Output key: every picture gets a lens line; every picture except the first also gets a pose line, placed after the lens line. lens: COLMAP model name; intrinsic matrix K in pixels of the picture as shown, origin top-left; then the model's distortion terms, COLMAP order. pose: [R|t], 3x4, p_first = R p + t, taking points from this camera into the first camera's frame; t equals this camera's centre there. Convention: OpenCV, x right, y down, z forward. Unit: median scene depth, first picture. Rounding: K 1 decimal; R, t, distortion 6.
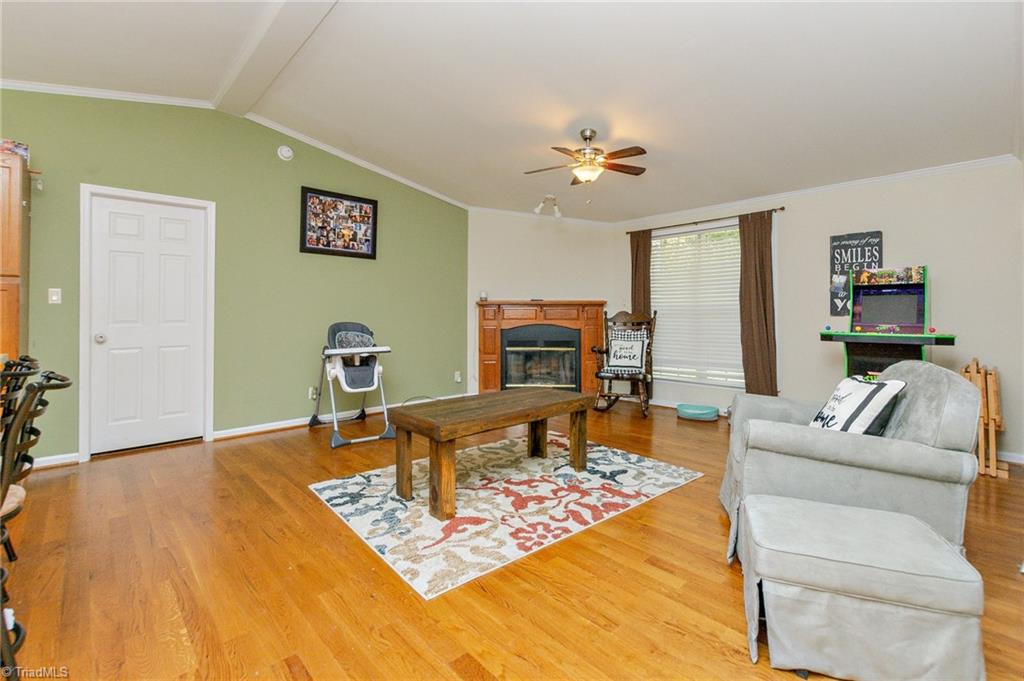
lens RADIAL K [[462.2, 0, 510.3], [0, 462.2, 307.6], [0, 0, 1]] dist [-0.000302, -0.000012]
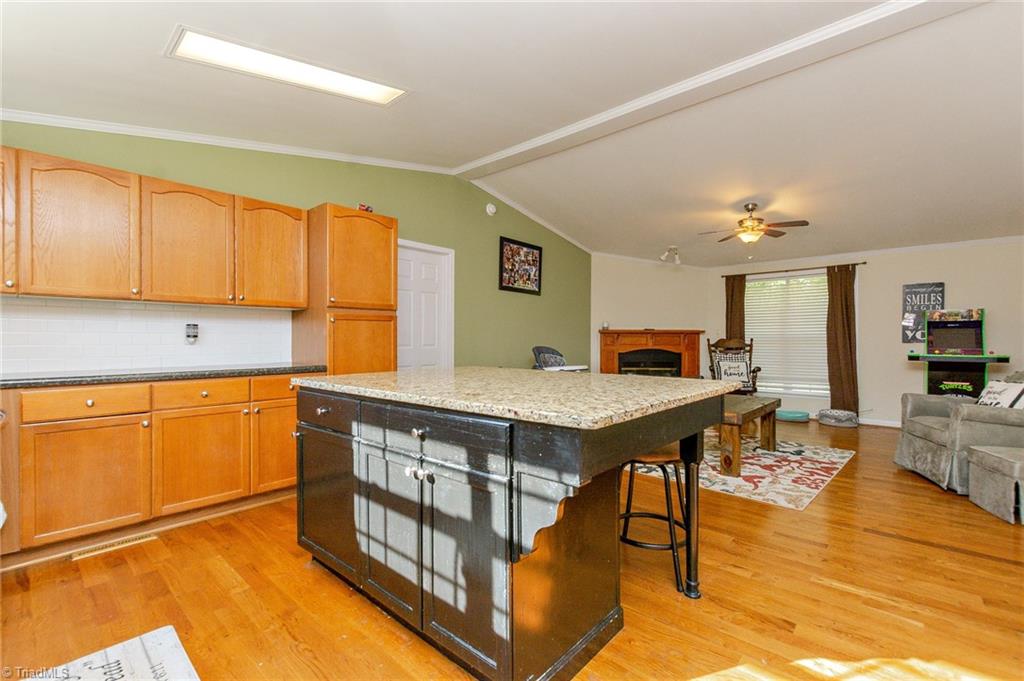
lens RADIAL K [[445.3, 0, 512.0], [0, 445.3, 340.5], [0, 0, 1]] dist [-0.000372, -0.000047]
pose [[0.995911, 0.004947, 0.090206, -0.540431], [-0.006148, 0.999896, 0.013047, 0.000541], [-0.090132, -0.013548, 0.995838, -0.198404]]
